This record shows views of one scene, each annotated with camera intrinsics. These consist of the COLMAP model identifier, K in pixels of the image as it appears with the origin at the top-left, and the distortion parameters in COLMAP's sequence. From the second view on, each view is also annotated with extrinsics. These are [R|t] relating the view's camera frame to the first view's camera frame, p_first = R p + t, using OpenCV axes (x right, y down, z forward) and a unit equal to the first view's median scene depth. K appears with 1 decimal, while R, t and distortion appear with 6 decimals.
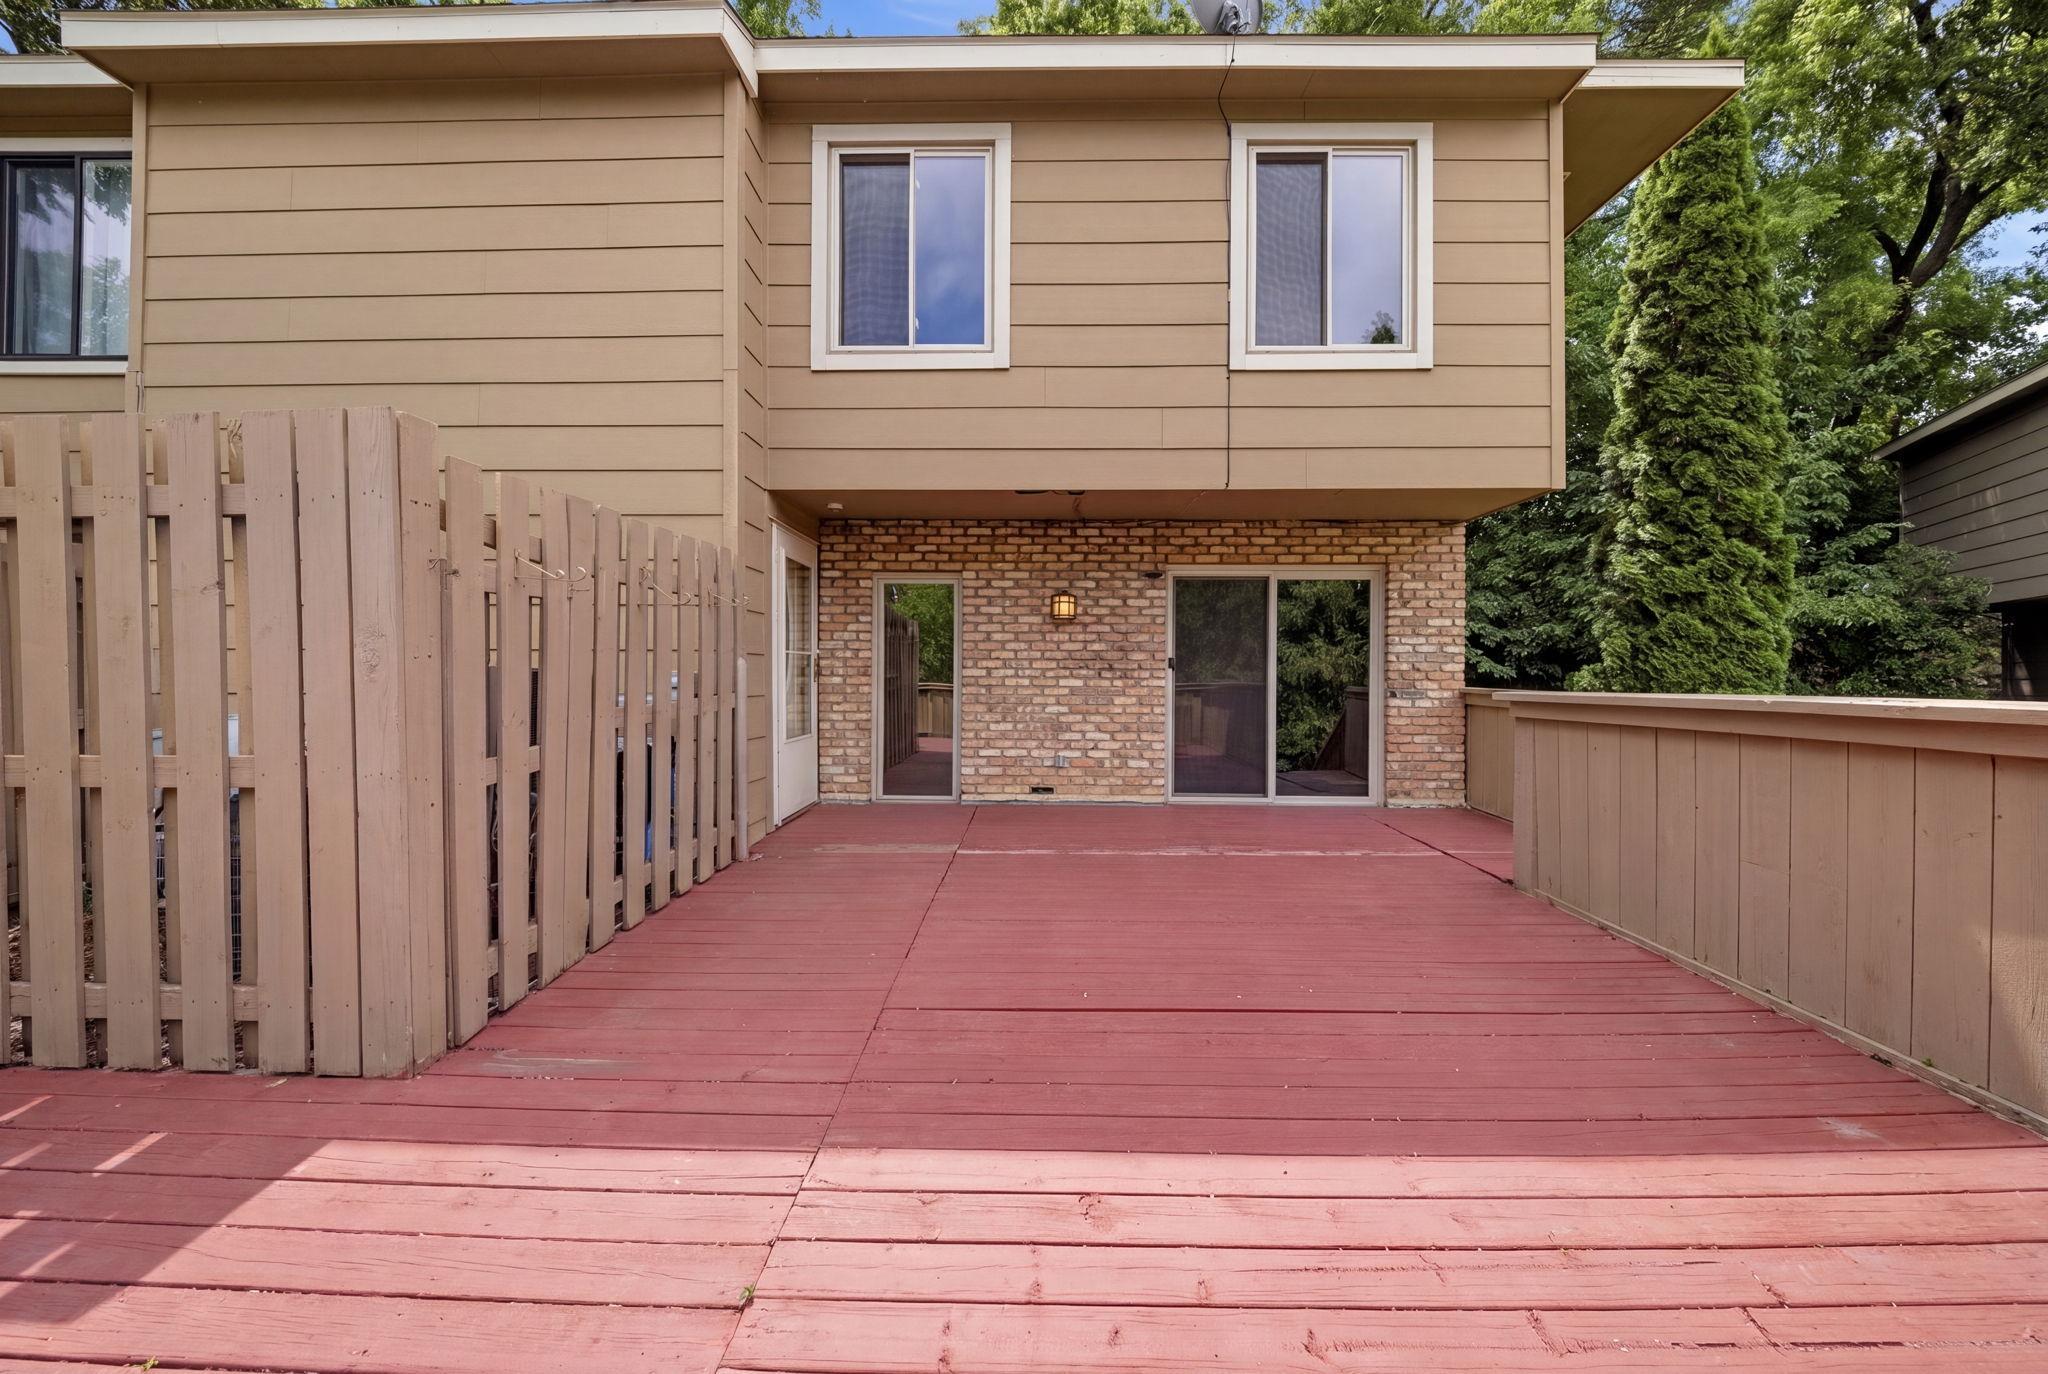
lens RADIAL K [[763.3, 0, 1021.6], [0, 763.3, 686.1], [0, 0, 1]] dist [-0.001156, -0.000062]
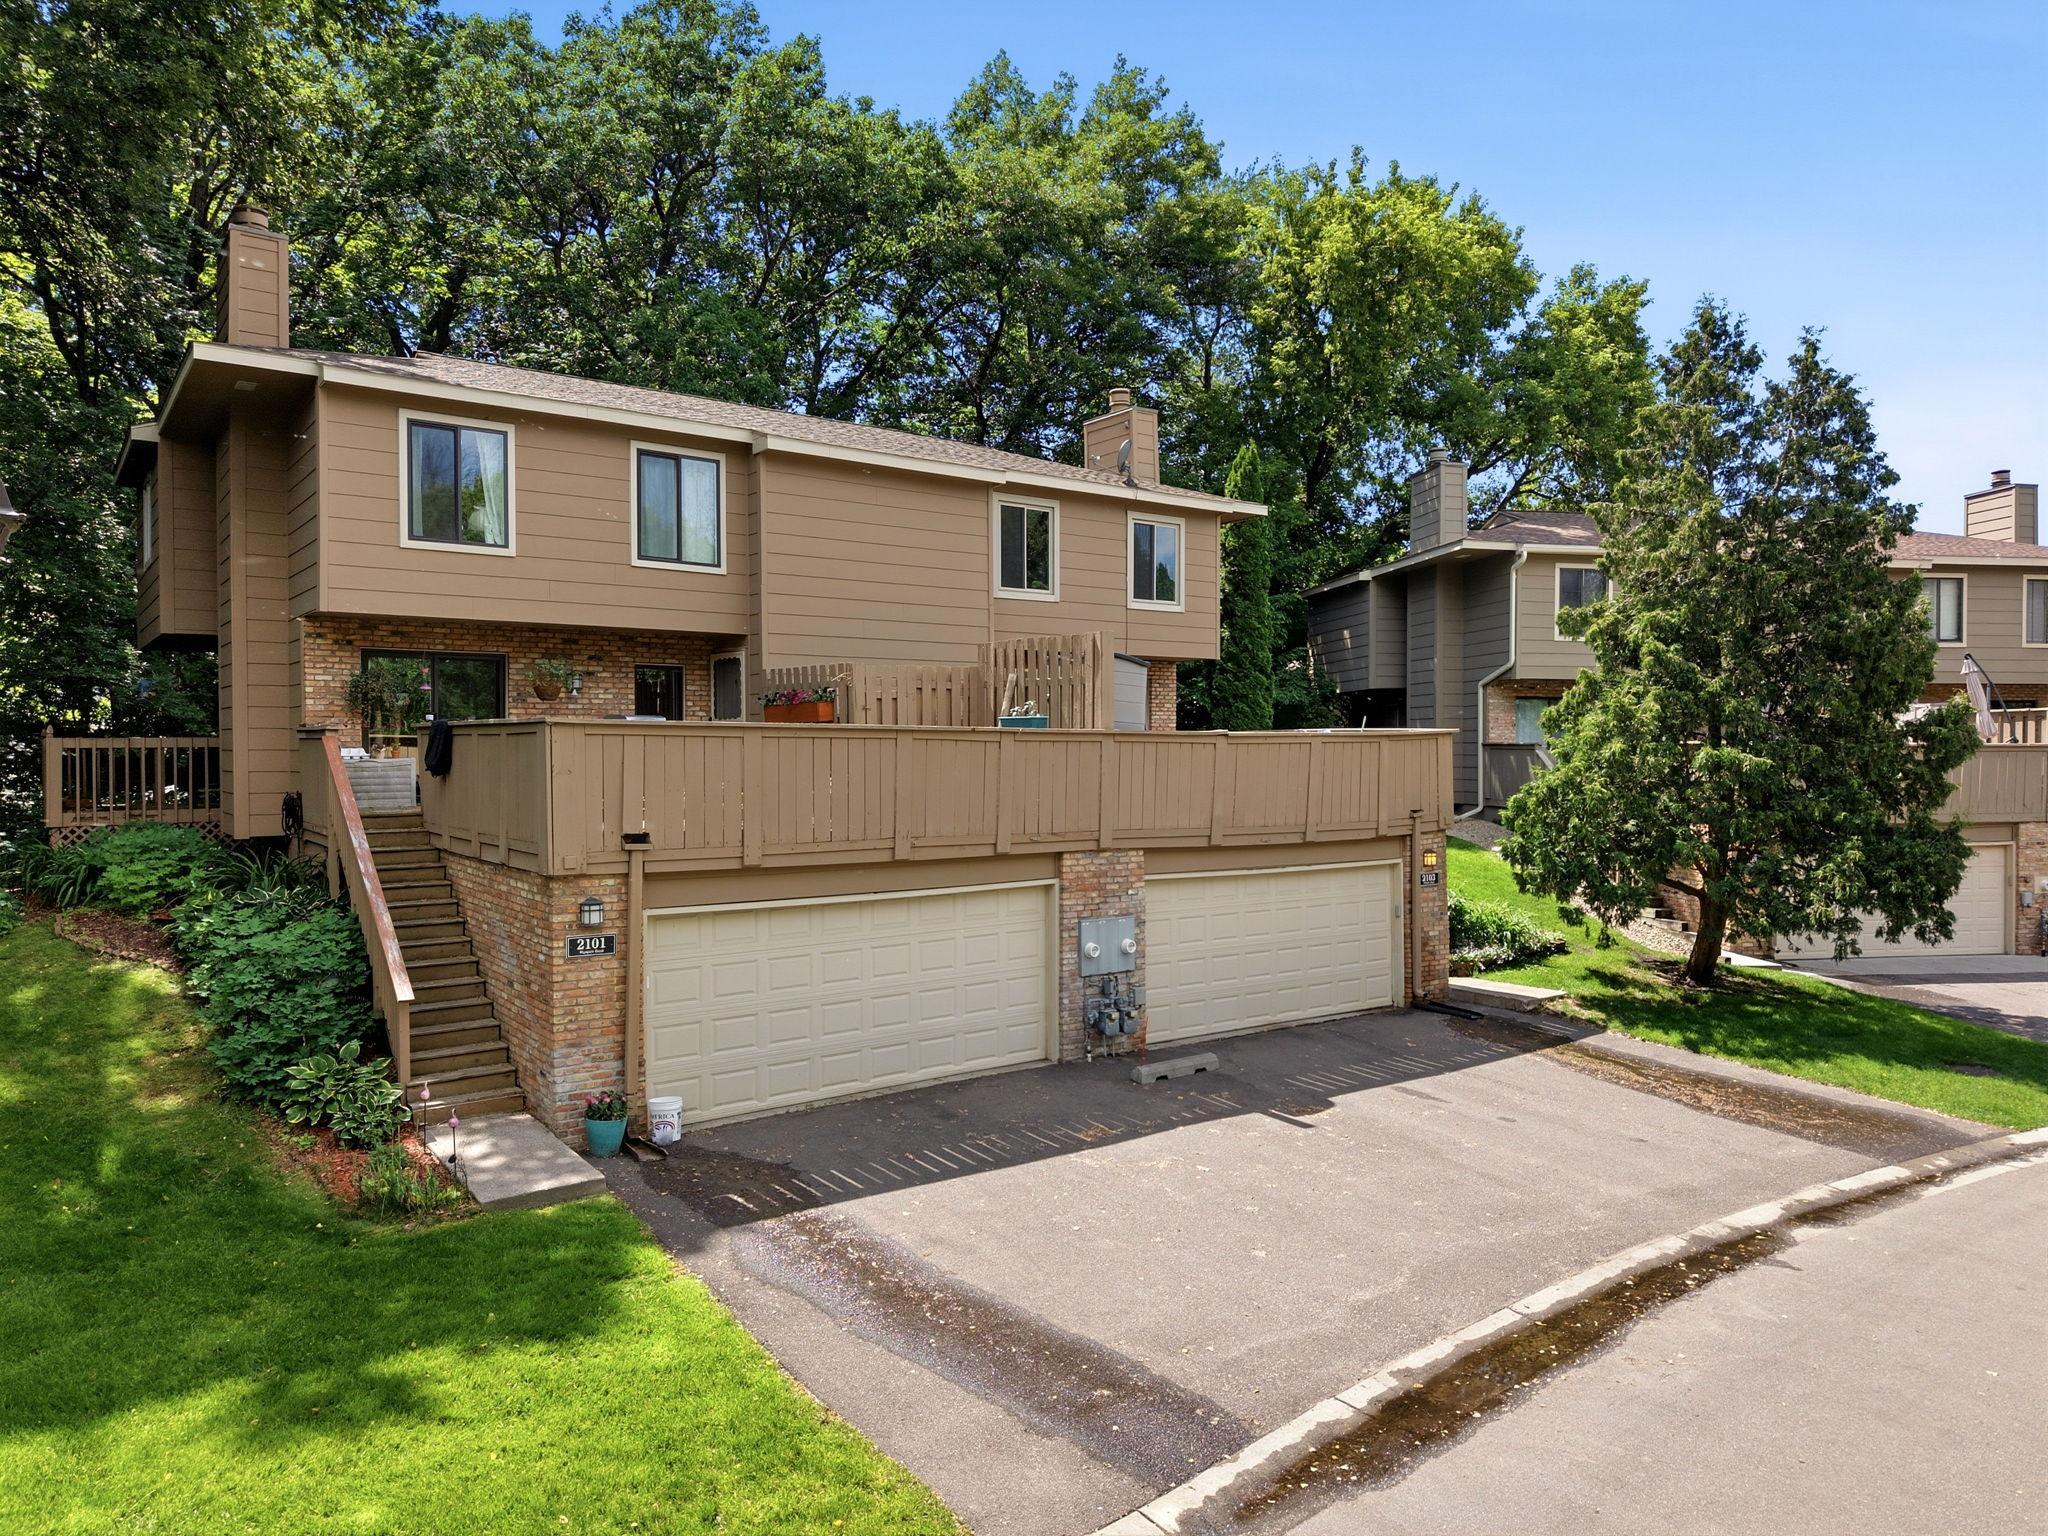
lens RADIAL K [[1379.8, 0, 1025.1], [0, 1379.8, 764.8], [0, 0, 1]] dist [0.005658, -0.007224]
pose [[0.795779, -0.007974, 0.605534, -2.188096], [0.002625, 0.999949, 0.009718, 0.049529], [-0.605581, -0.006144, 0.795760, -1.932375]]
